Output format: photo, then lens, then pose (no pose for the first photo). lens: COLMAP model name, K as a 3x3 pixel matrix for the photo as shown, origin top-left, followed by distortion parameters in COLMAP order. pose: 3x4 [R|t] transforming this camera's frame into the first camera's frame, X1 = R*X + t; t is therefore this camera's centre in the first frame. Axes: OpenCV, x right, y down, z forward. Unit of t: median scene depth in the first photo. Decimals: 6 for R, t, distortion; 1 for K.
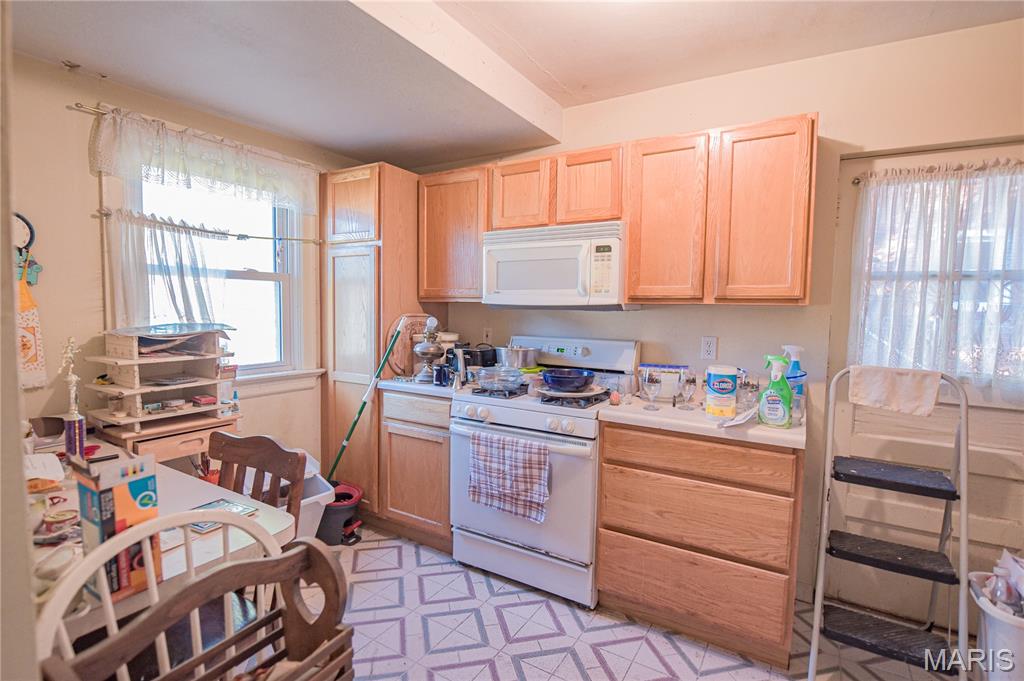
lens RADIAL K [[487.1, 0, 507.9], [0, 487.1, 338.2], [0, 0, 1]] dist [-0.017695, -0.000353]
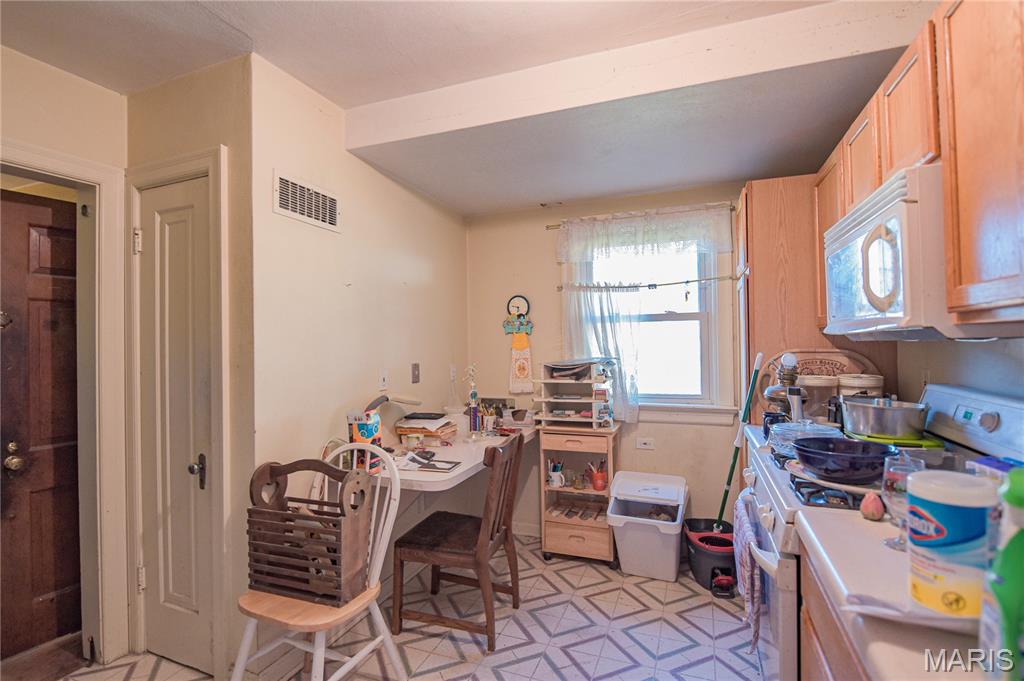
lens RADIAL K [[487.1, 0, 513.2], [0, 487.1, 340.2], [0, 0, 1]] dist [-0.017695, -0.000353]
pose [[0.190054, -0.027324, -0.981393, 0.620717], [-0.047690, 0.998176, -0.037027, -0.015992], [0.980615, 0.053840, 0.188404, 0.484731]]
